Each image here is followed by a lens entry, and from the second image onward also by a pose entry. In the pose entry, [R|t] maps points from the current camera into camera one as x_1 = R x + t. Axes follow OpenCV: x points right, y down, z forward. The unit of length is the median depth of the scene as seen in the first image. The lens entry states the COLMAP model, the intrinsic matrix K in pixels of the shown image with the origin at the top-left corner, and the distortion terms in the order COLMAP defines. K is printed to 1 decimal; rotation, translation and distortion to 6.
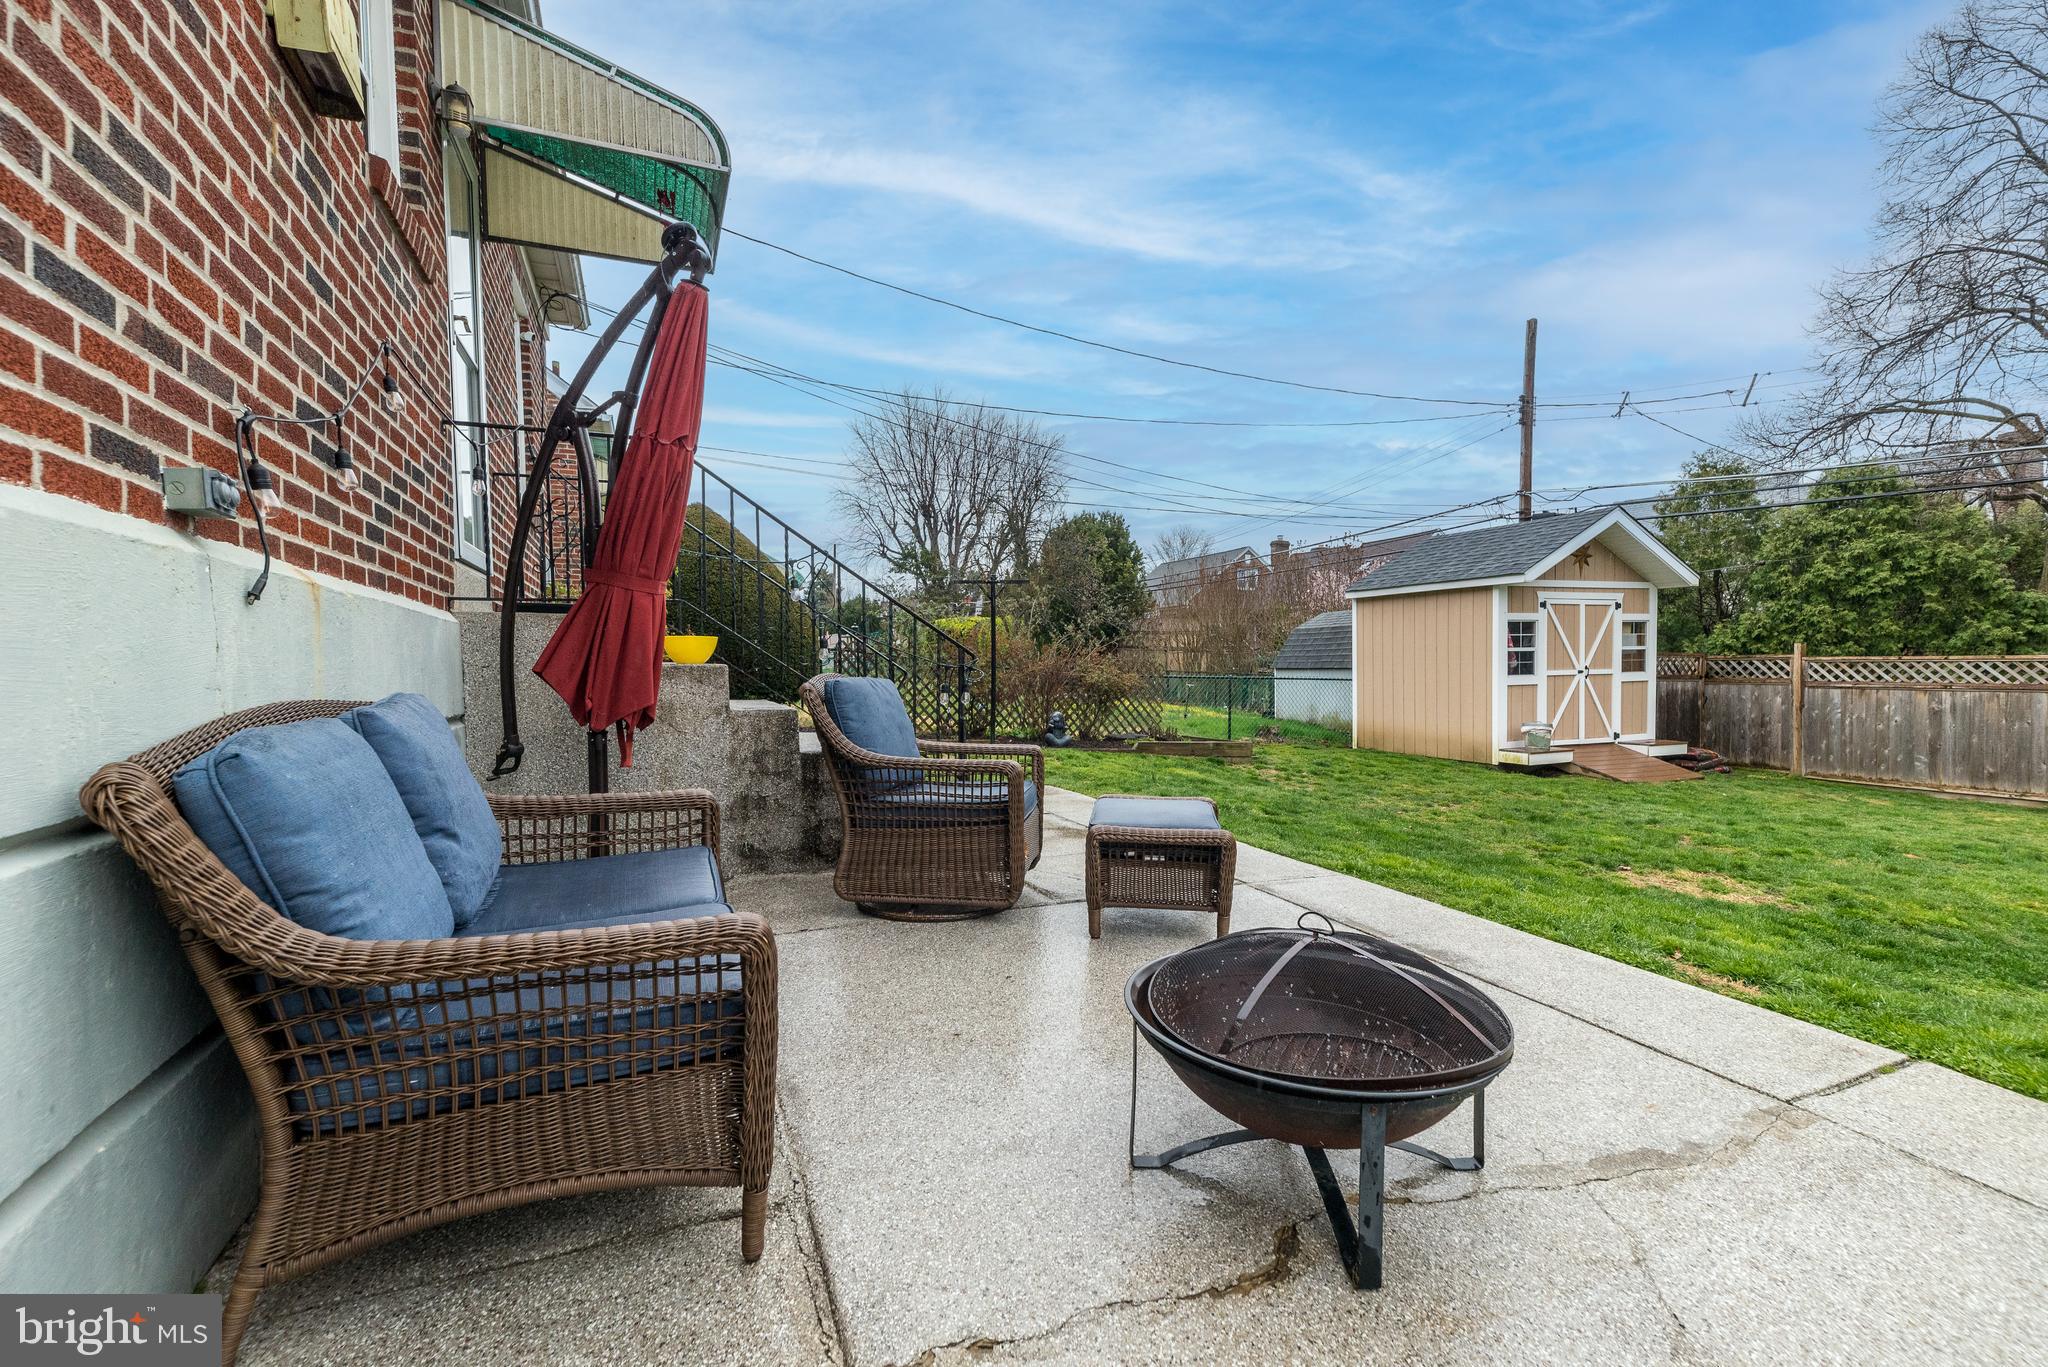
lens RADIAL K [[892.7, 0, 1018.9], [0, 892.7, 698.4], [0, 0, 1]] dist [0.003736, 0.001150]
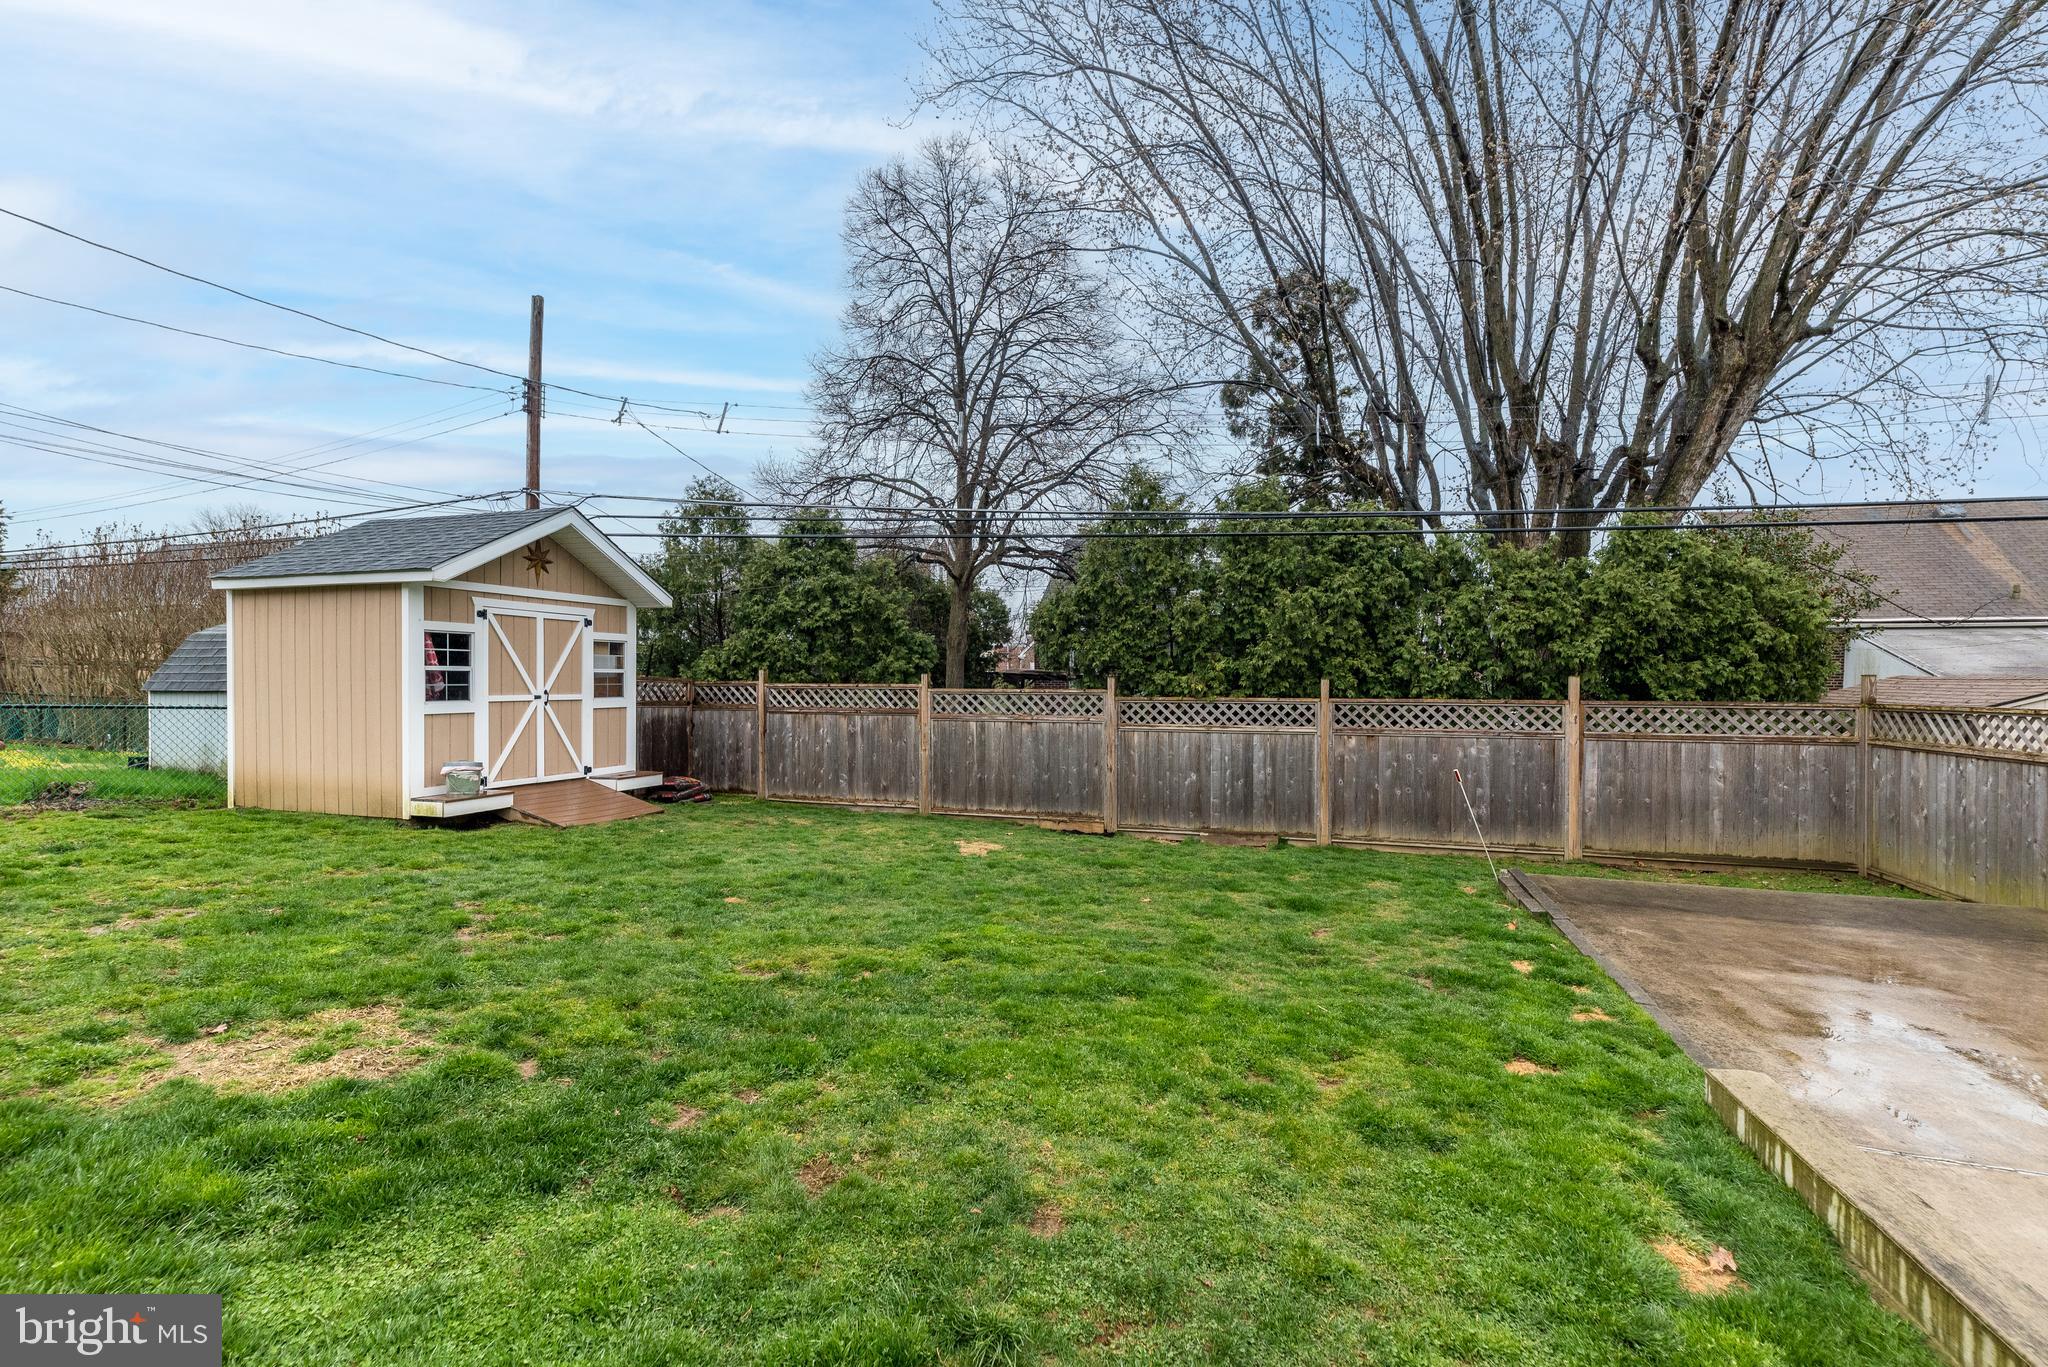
lens RADIAL K [[892.7, 0, 1031.3], [0, 892.7, 687.6], [0, 0, 1]] dist [0.003736, 0.001150]
pose [[0.643885, 0.010639, 0.765048, 0.282996], [0.020557, 0.999302, -0.031198, -0.002799], [-0.764846, 0.035814, 0.643217, 0.100912]]
